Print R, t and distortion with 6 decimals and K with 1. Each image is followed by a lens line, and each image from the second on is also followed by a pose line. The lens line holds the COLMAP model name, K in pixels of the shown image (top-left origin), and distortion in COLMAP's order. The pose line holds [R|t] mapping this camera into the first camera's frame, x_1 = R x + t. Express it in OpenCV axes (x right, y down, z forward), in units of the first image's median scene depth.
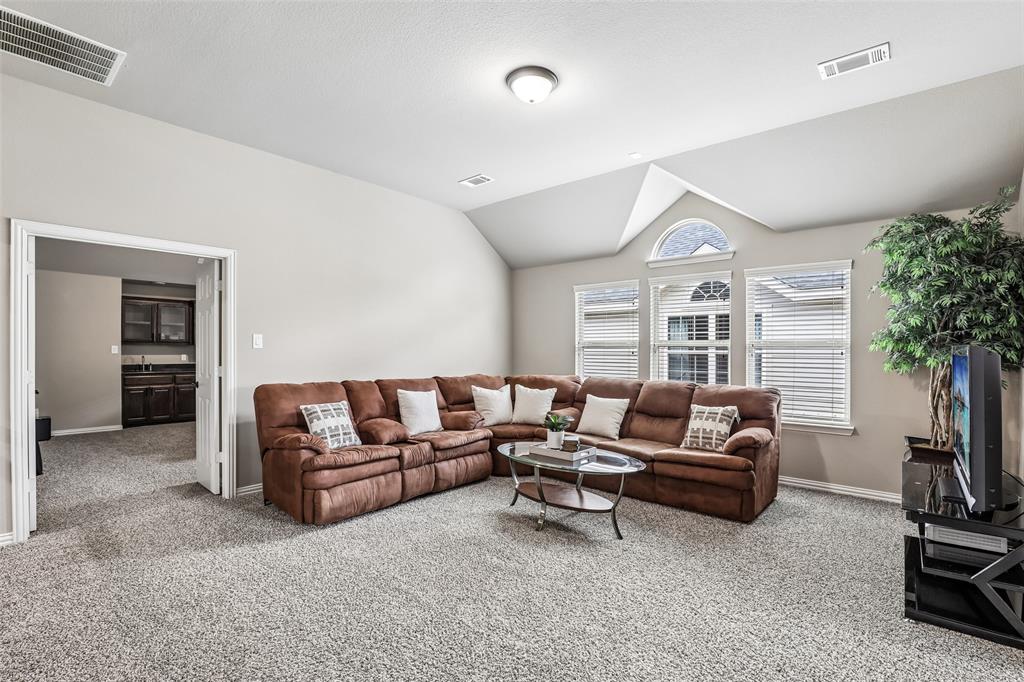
lens RADIAL K [[472.0, 0, 514.1], [0, 472.0, 349.6], [0, 0, 1]] dist [-0.023582, 0.000977]
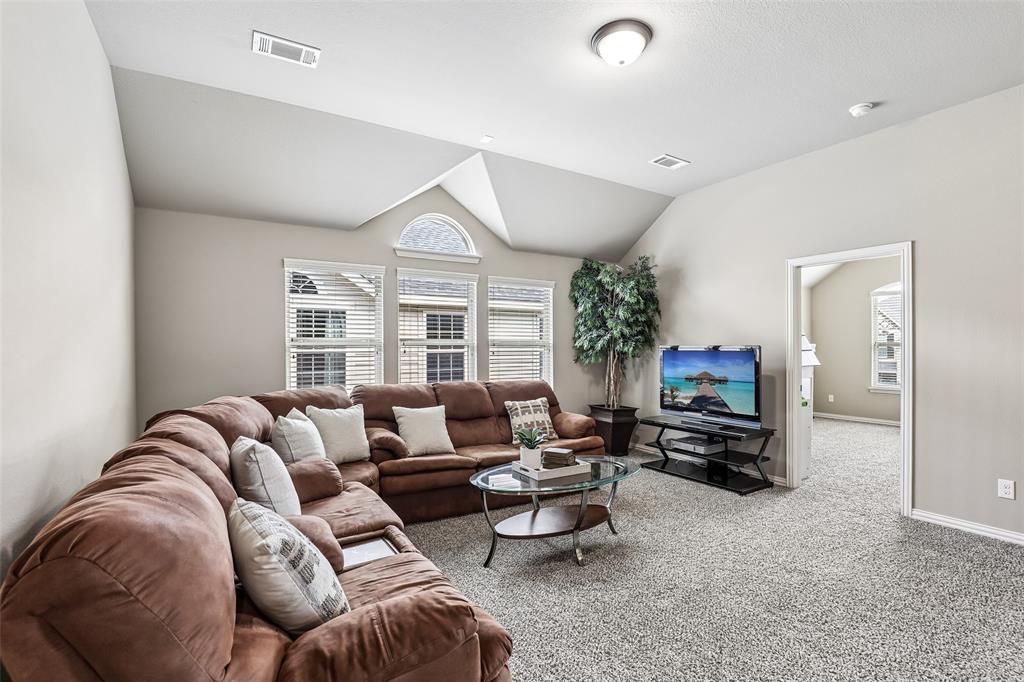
lens RADIAL K [[472.0, 0, 514.1], [0, 472.0, 349.6], [0, 0, 1]] dist [-0.023582, 0.000977]
pose [[0.328855, -0.003591, 0.944374, -0.495452], [-0.001392, 0.999990, 0.004287, -0.002370], [-0.944379, -0.002725, 0.328846, 0.528814]]
